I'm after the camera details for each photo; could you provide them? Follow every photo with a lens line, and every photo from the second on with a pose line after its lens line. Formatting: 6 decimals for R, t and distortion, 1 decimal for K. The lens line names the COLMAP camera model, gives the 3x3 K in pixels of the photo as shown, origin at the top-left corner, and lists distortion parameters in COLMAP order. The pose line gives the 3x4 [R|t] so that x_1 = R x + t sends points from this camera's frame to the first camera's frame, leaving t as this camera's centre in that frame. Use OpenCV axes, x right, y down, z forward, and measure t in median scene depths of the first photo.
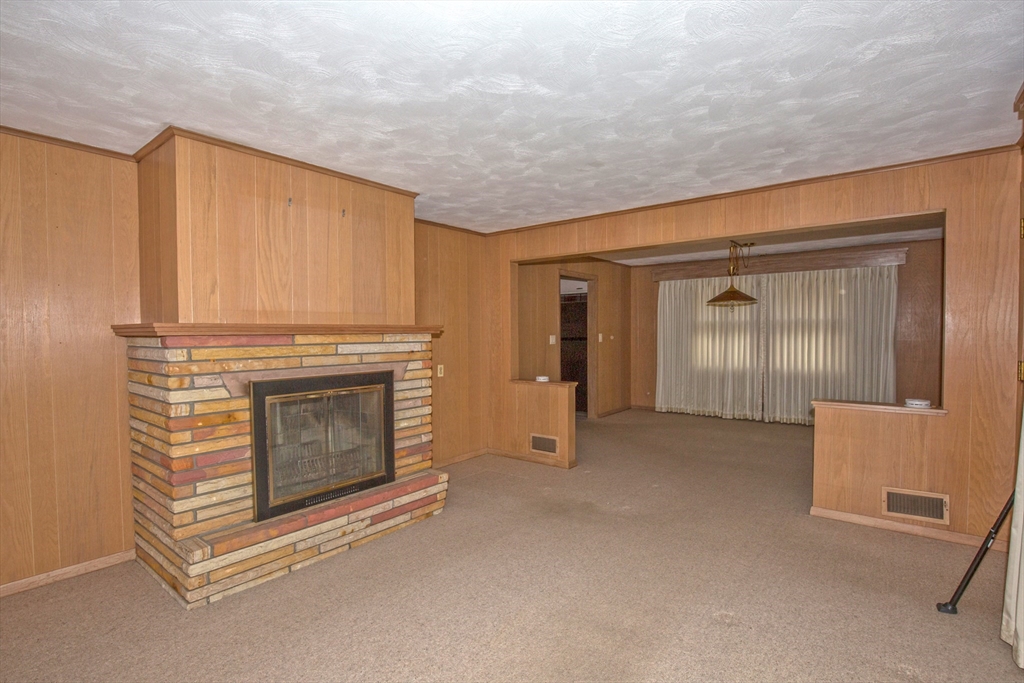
lens RADIAL K [[477.6, 0, 514.8], [0, 477.6, 343.0], [0, 0, 1]] dist [-0.037451, 0.007459]
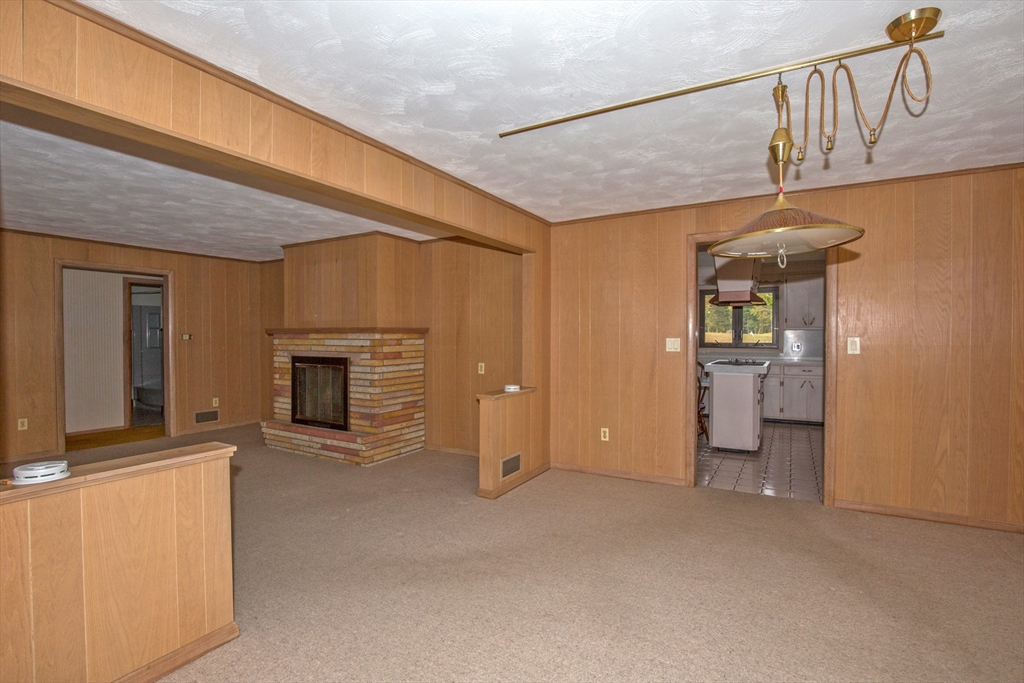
lens RADIAL K [[490.9, 0, 514.1], [0, 490.9, 343.0], [0, 0, 1]] dist [-0.039408, 0.007644]
pose [[0.142969, 0.022746, -0.989466, 1.392720], [-0.024443, 0.999512, 0.019445, -0.032663], [0.989425, 0.021405, 0.143456, 1.341972]]
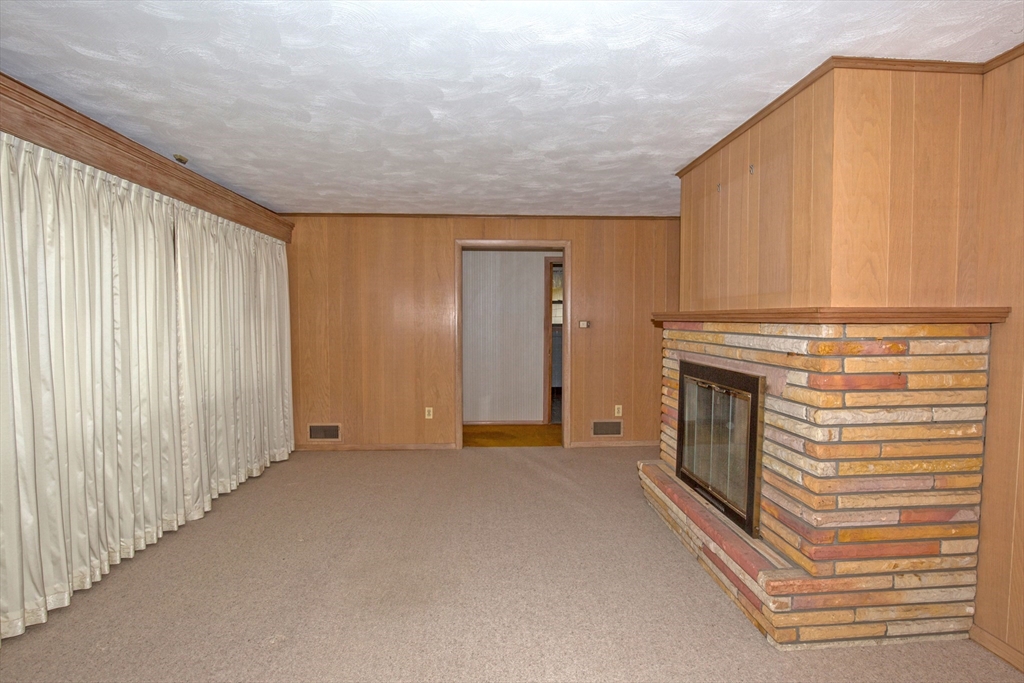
lens RADIAL K [[490.9, 0, 514.1], [0, 490.9, 343.0], [0, 0, 1]] dist [-0.039408, 0.007644]
pose [[-0.742107, 0.039856, -0.669096, 0.476530], [-0.010350, 0.997430, 0.070893, -0.036557], [0.670202, 0.059535, -0.739787, 1.317463]]
